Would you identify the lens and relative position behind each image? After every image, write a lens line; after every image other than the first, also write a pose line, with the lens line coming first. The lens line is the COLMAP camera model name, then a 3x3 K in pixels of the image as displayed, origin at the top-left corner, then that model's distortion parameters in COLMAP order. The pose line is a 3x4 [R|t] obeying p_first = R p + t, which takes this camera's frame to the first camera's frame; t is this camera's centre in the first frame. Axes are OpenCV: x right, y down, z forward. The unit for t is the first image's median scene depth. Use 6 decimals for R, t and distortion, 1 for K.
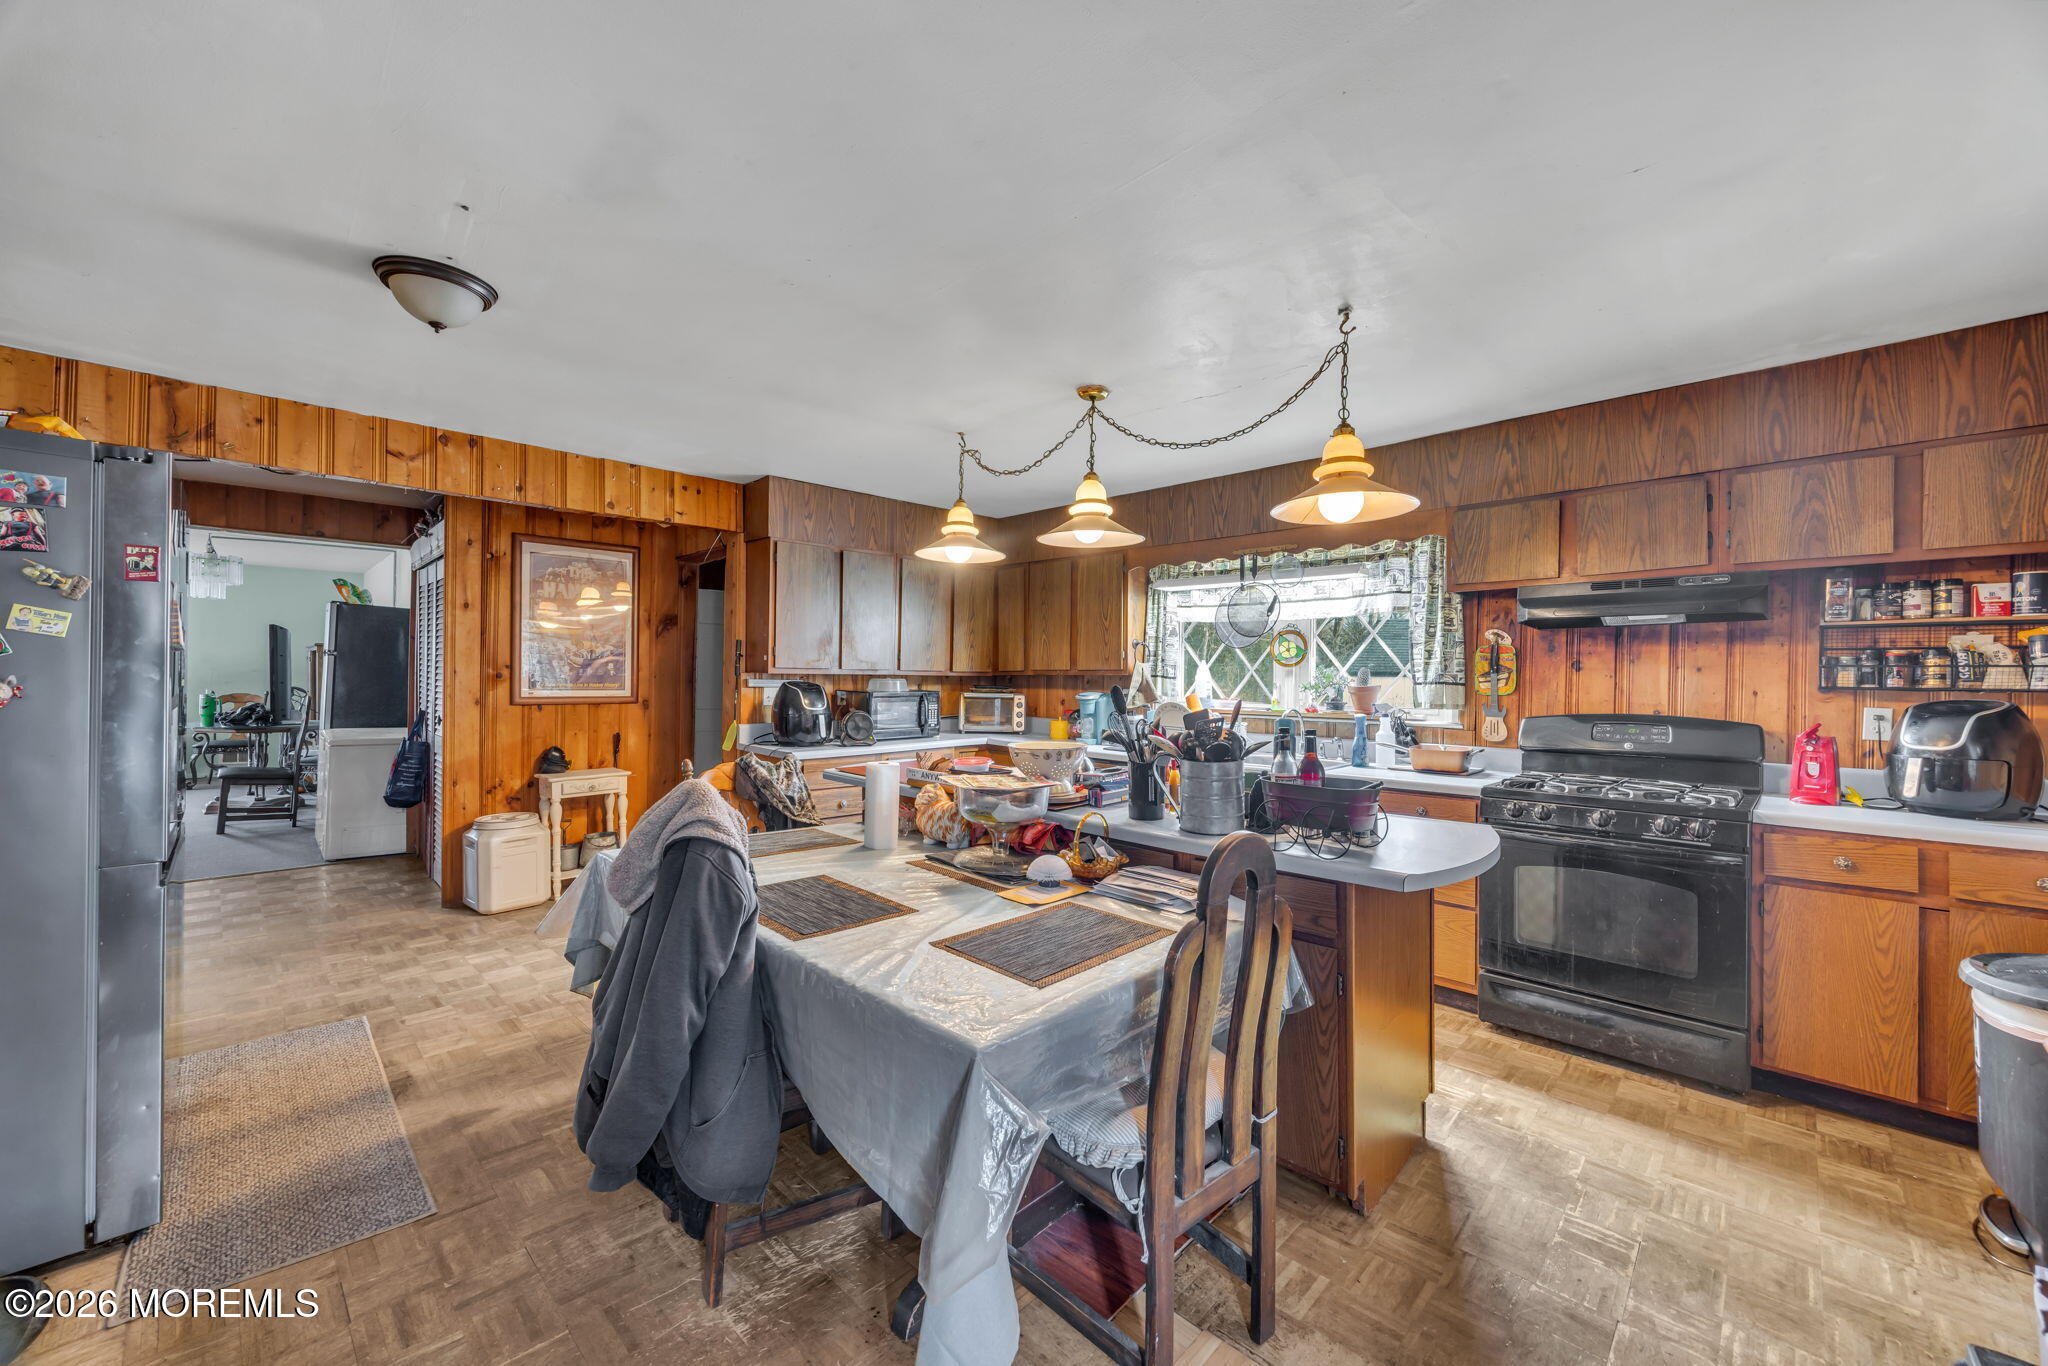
lens RADIAL K [[776.8, 0, 1034.2], [0, 776.8, 680.9], [0, 0, 1]] dist [-0.002420, 0.000160]
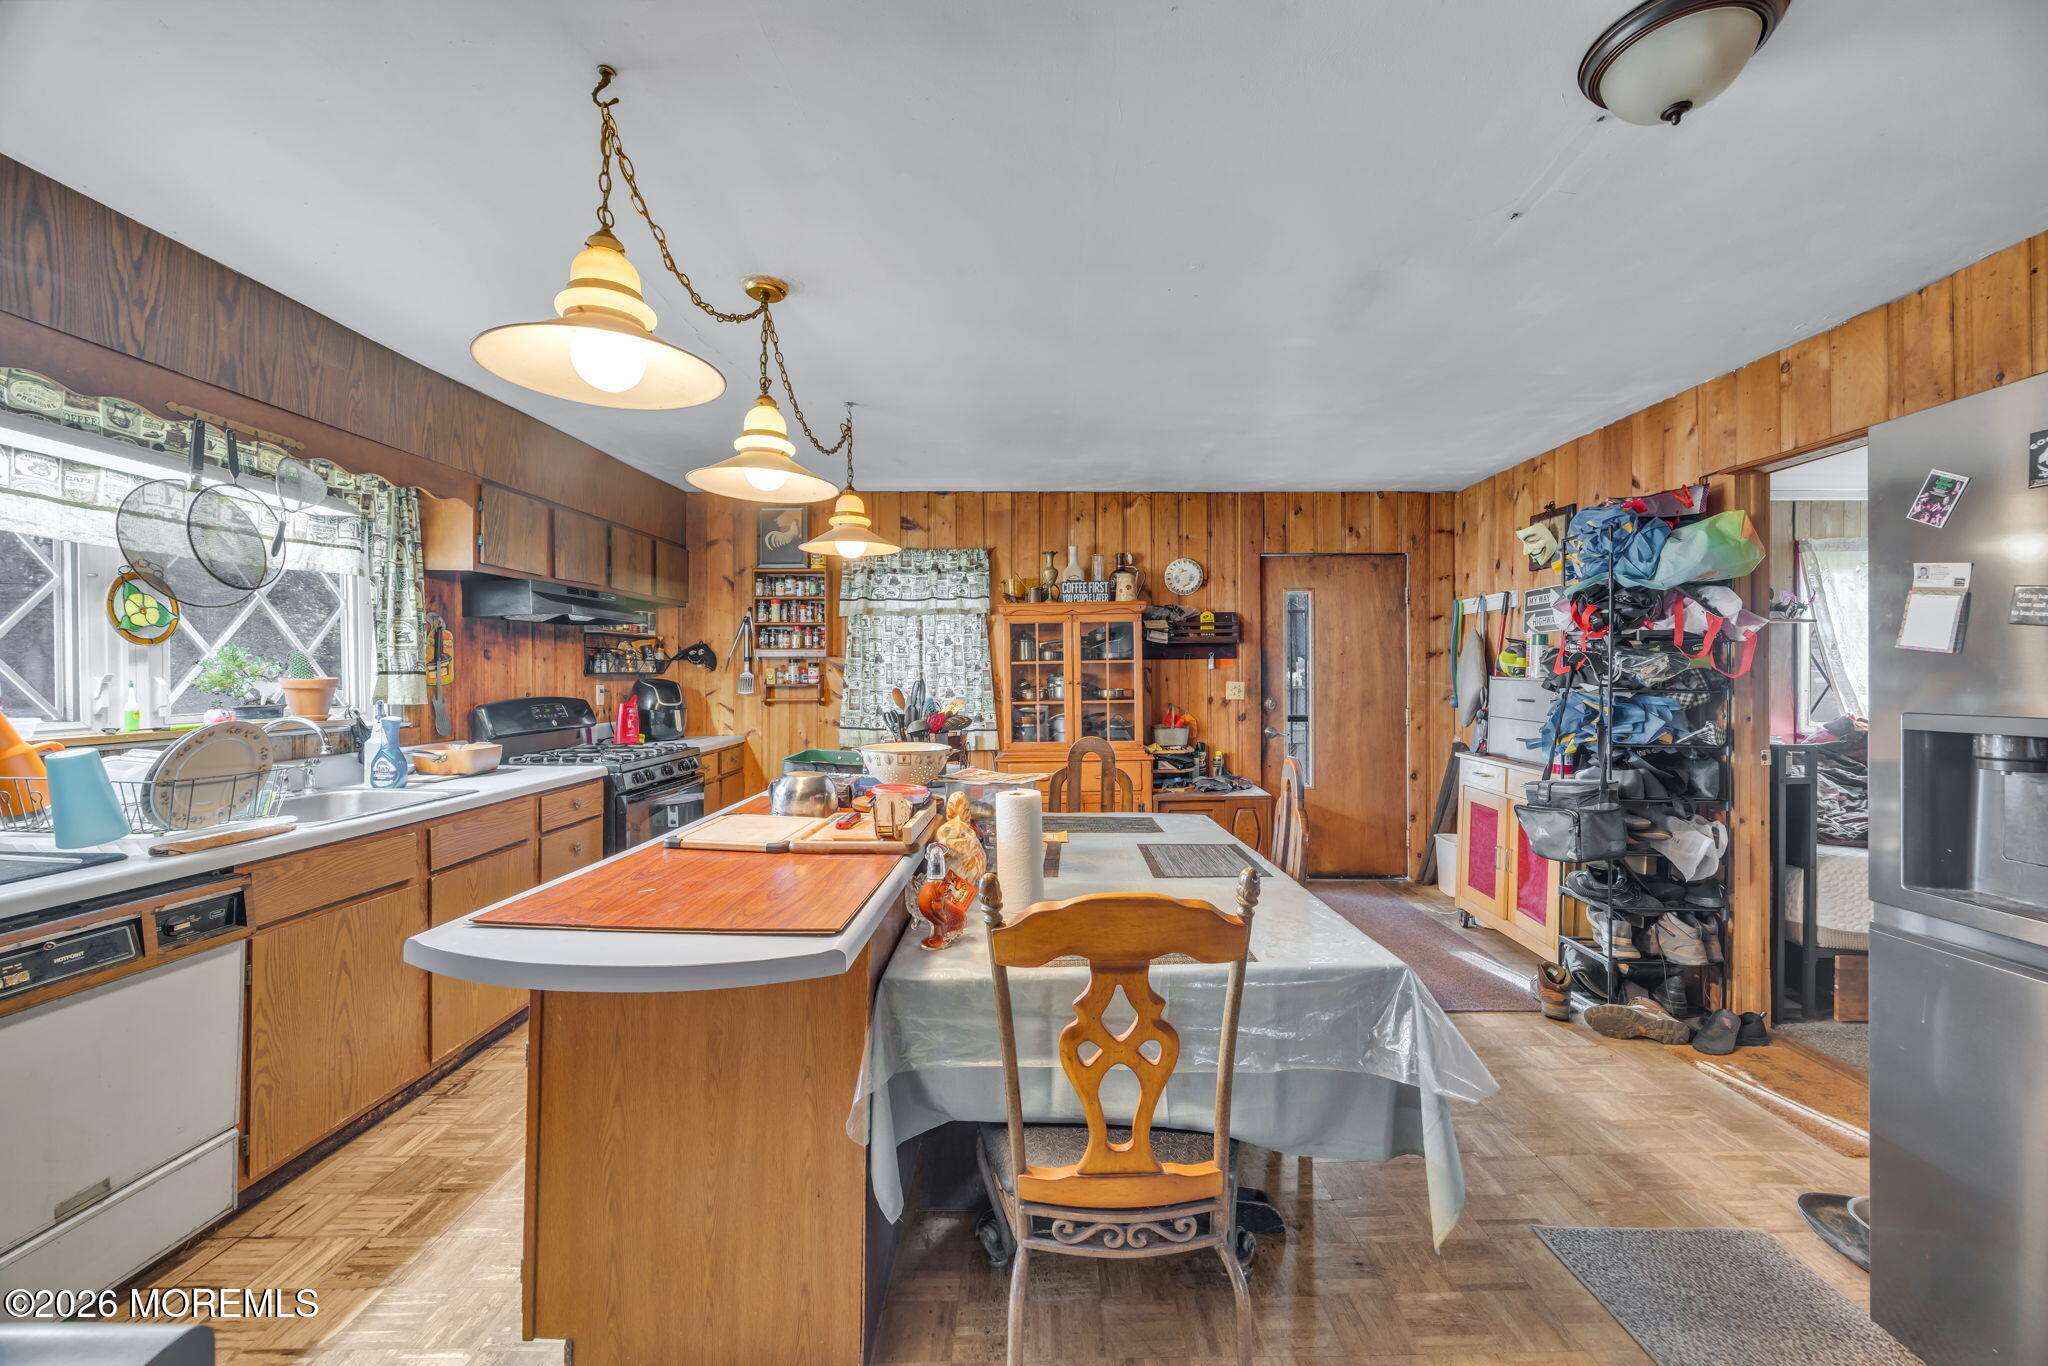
lens RADIAL K [[776.8, 0, 1034.2], [0, 776.8, 680.9], [0, 0, 1]] dist [-0.002420, 0.000160]
pose [[-0.698110, -0.023425, 0.715607, -0.455976], [-0.009268, 0.999677, 0.023683, -0.011291], [-0.715931, 0.009901, -0.698101, 0.942123]]
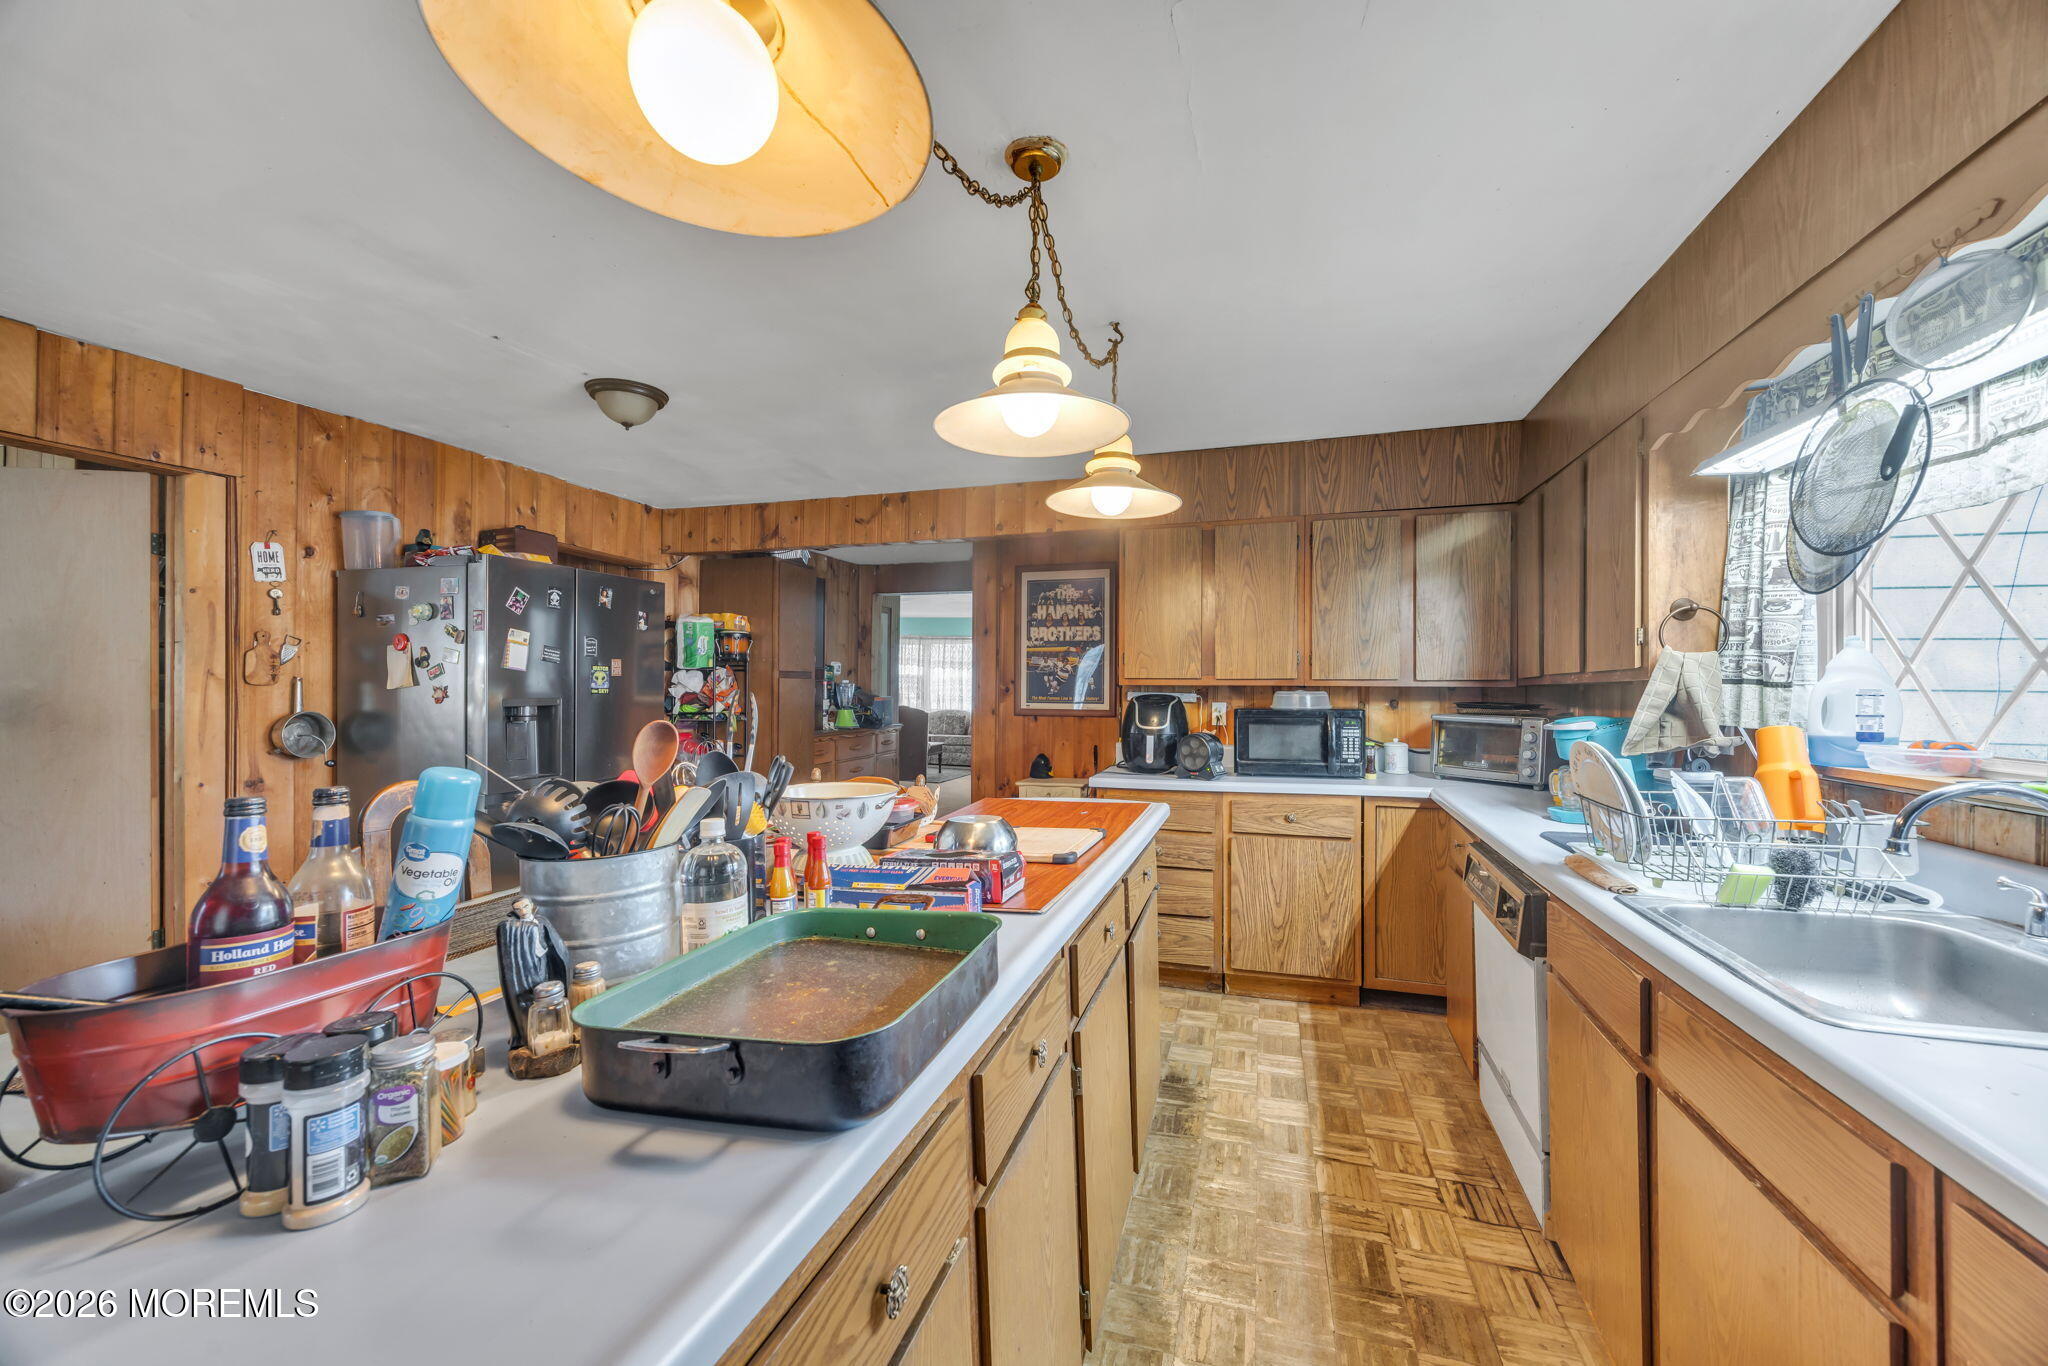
lens RADIAL K [[776.8, 0, 1034.2], [0, 776.8, 680.9], [0, 0, 1]] dist [-0.002420, 0.000160]
pose [[0.466258, -0.018660, -0.884452, 0.385813], [-0.003748, 0.999727, -0.023068, 0.006129], [0.884641, 0.014070, 0.466061, 0.528789]]
